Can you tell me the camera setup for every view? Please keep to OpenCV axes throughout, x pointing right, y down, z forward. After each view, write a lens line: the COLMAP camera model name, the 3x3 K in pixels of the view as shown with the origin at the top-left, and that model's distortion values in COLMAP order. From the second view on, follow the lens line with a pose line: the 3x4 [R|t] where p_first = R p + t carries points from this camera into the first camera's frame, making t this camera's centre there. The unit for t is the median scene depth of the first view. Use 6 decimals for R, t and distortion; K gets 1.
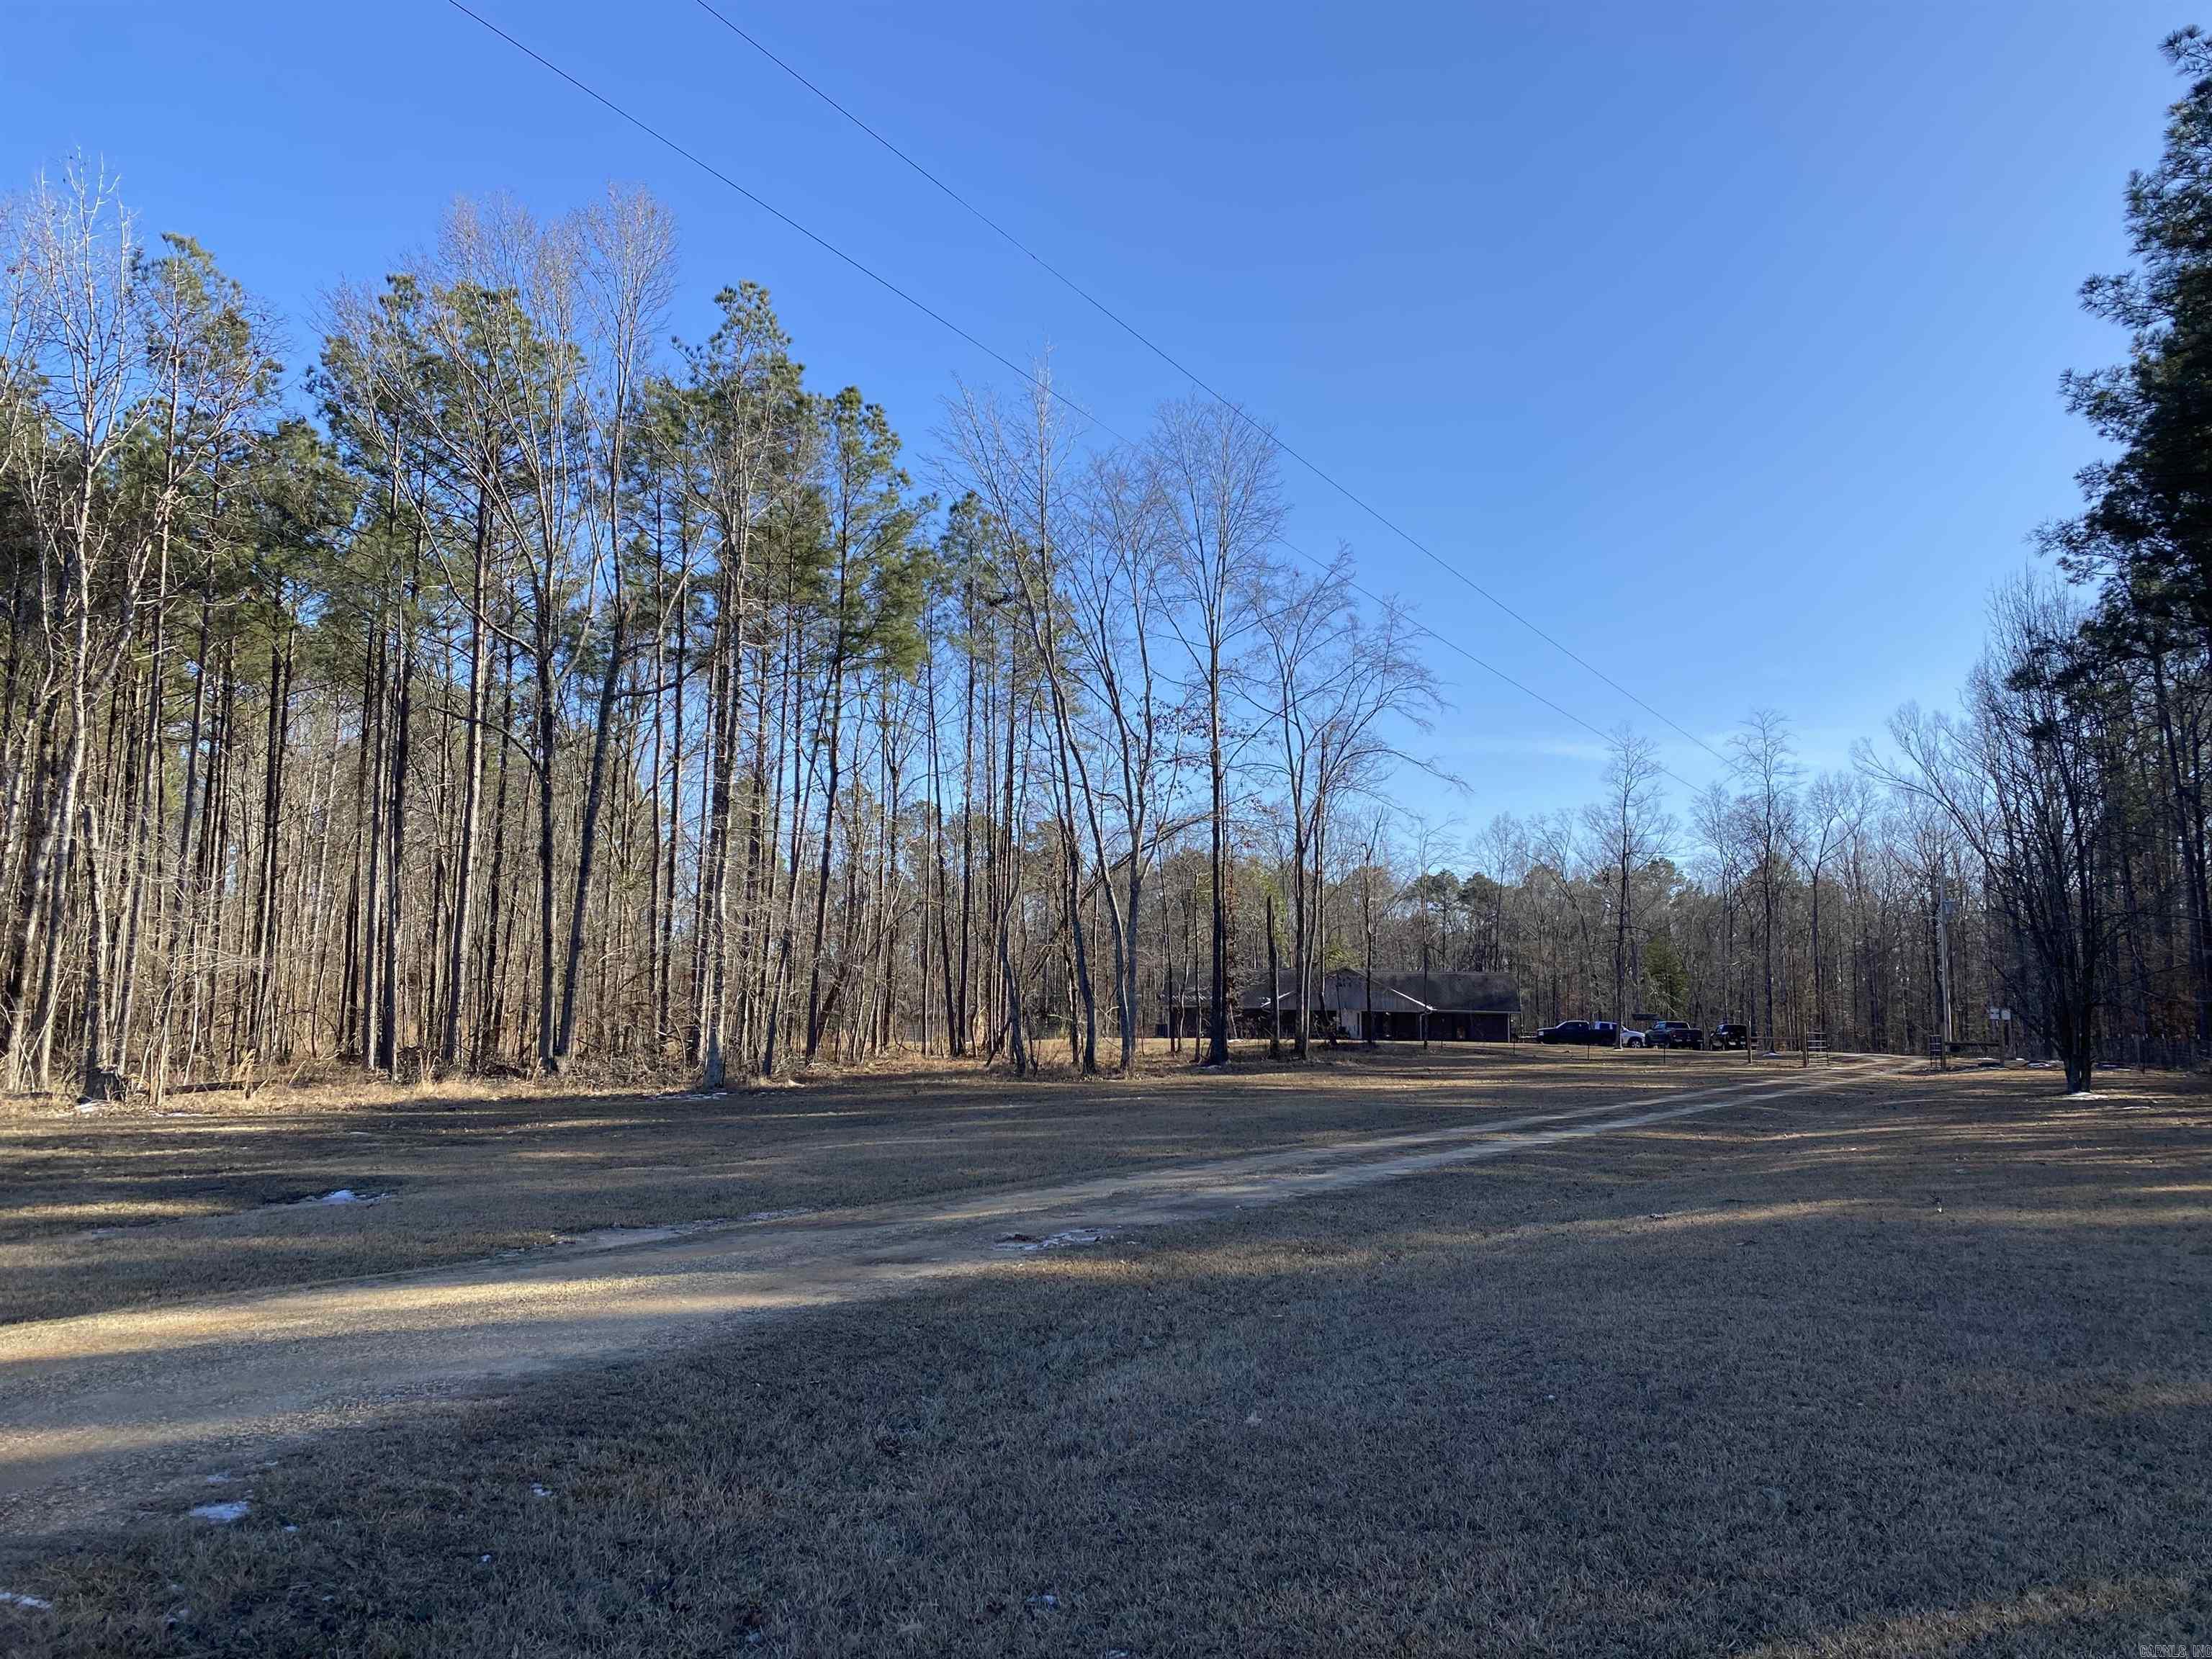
lens RADIAL K [[1695.5, 0, 1106.0], [0, 1695.5, 829.5], [0, 0, 1]] dist [-0.006134, -0.004914]
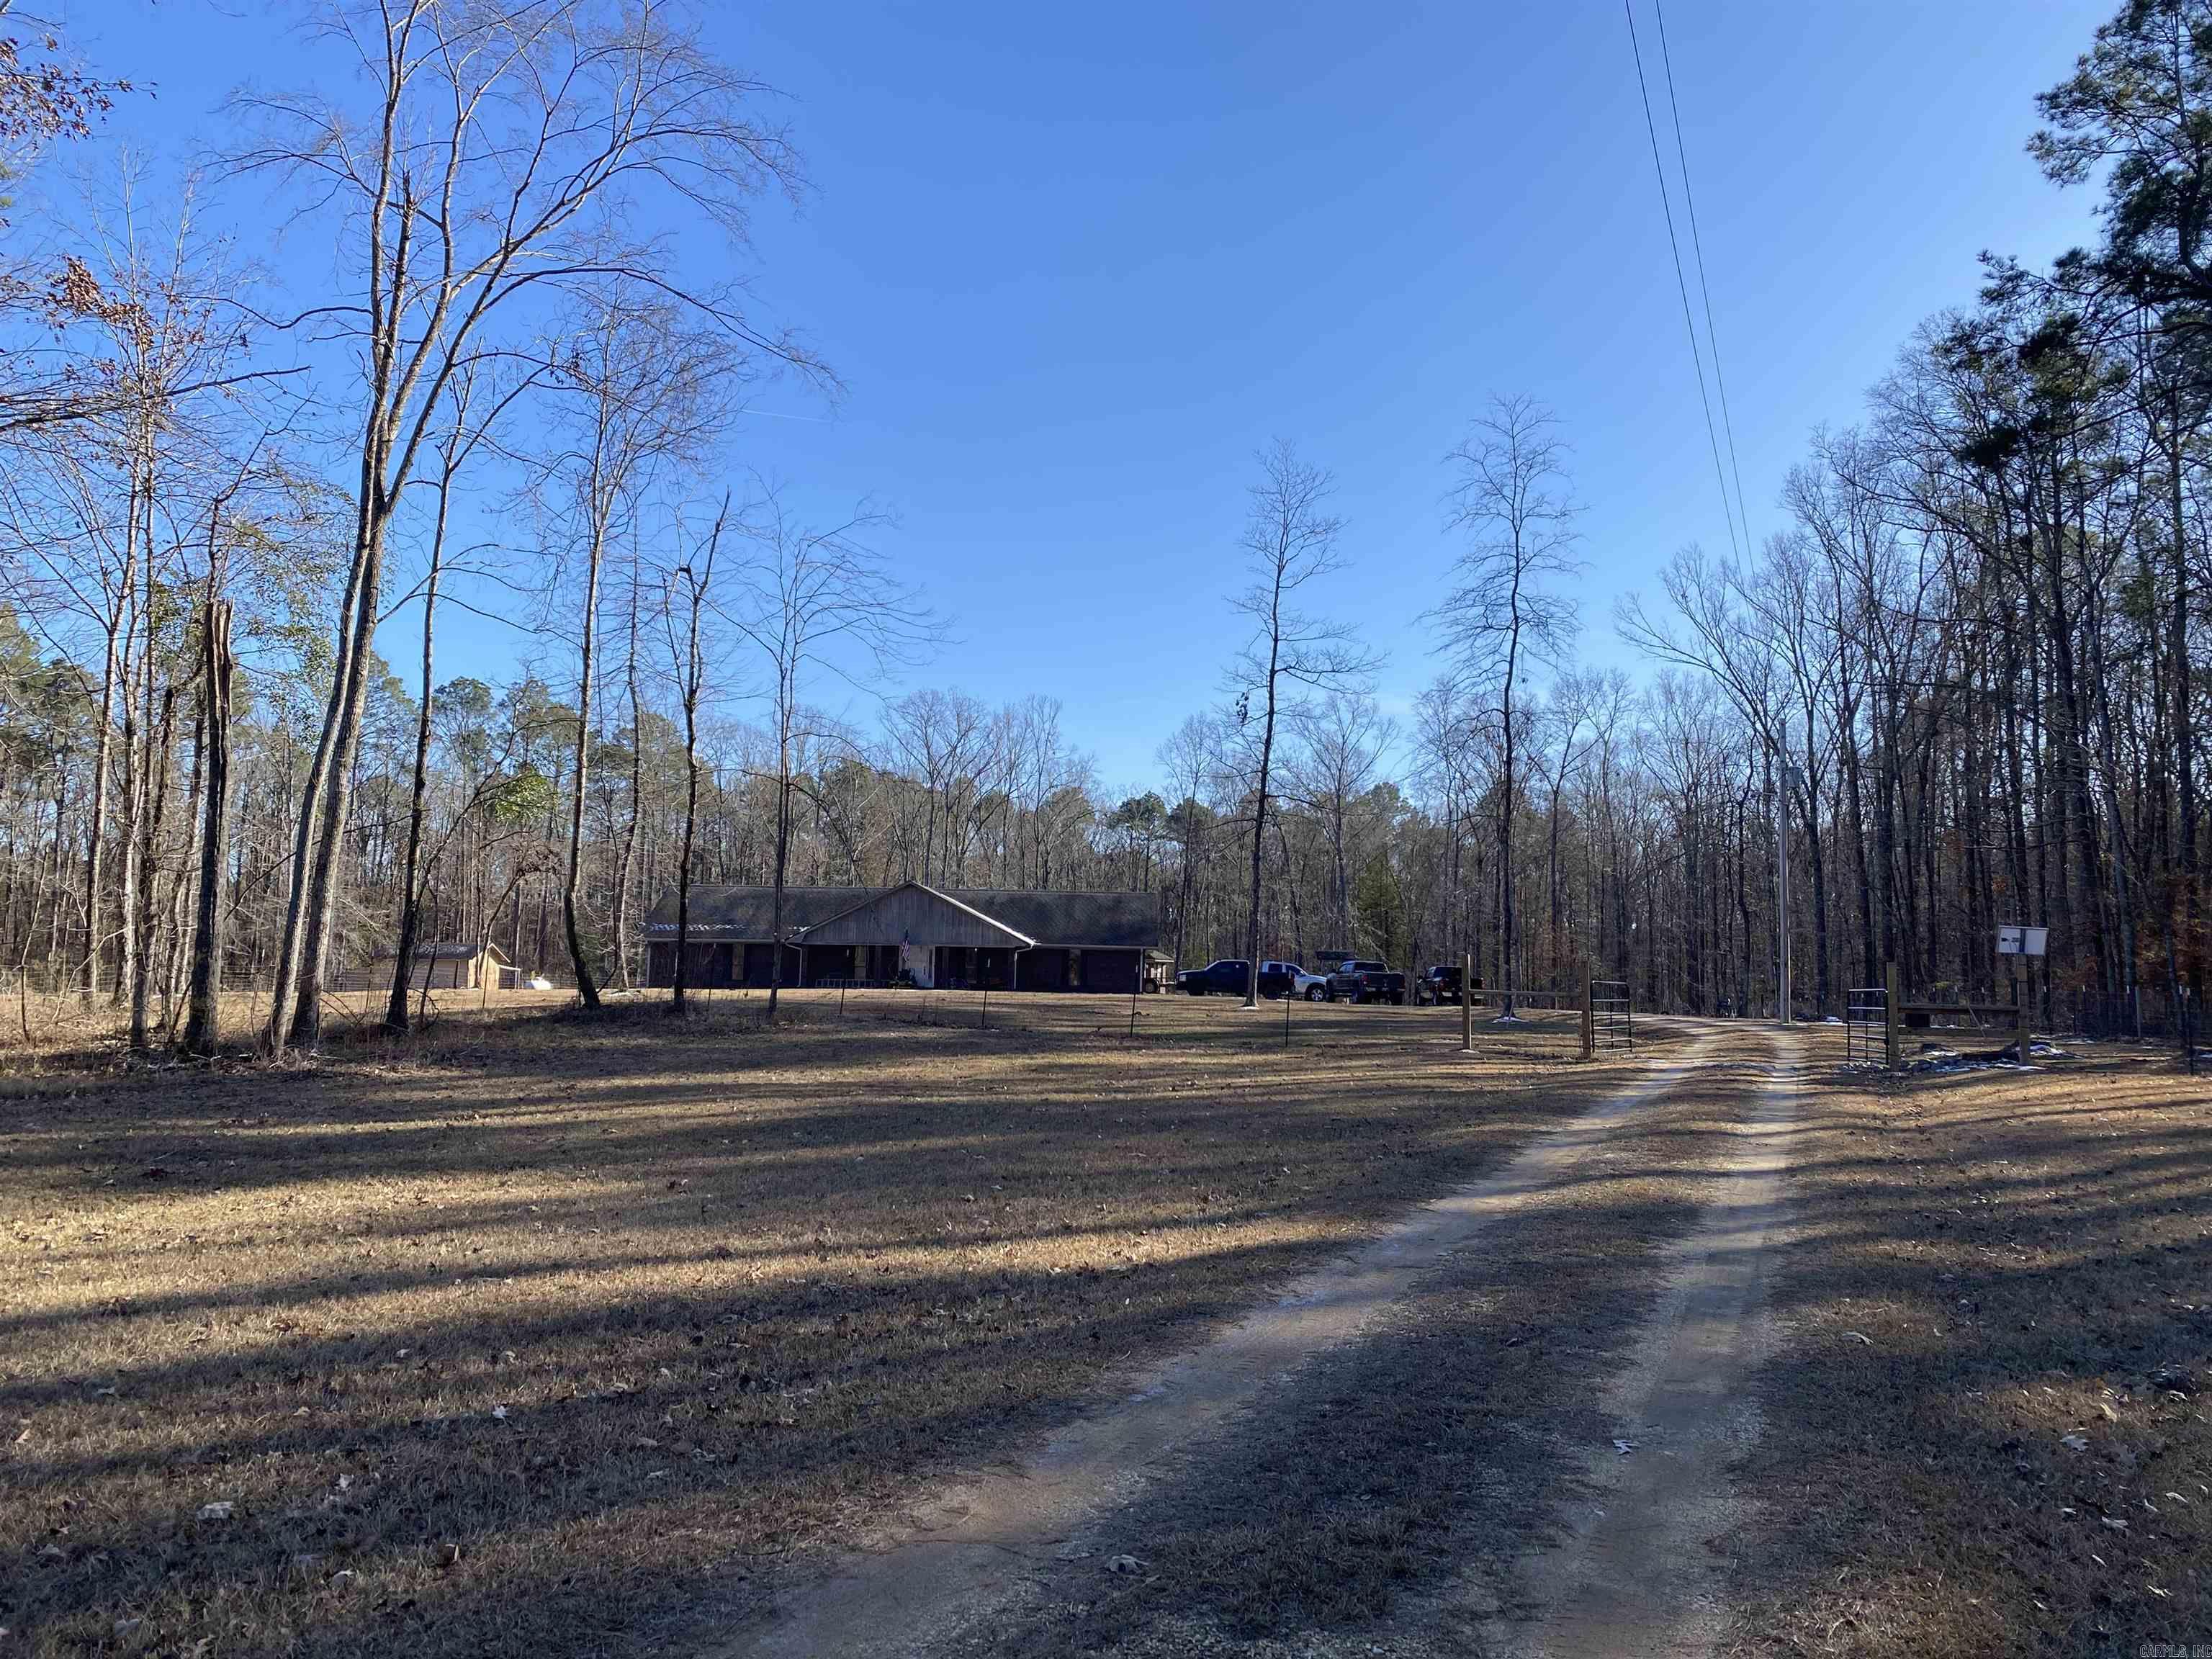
lens RADIAL K [[1695.5, 0, 1106.0], [0, 1695.5, 829.5], [0, 0, 1]] dist [-0.006134, -0.004914]
pose [[0.989099, 0.021961, 0.145606, 0.109546], [-0.026823, 0.999143, 0.031513, 0.034682], [-0.144789, -0.035075, 0.988841, 0.286244]]
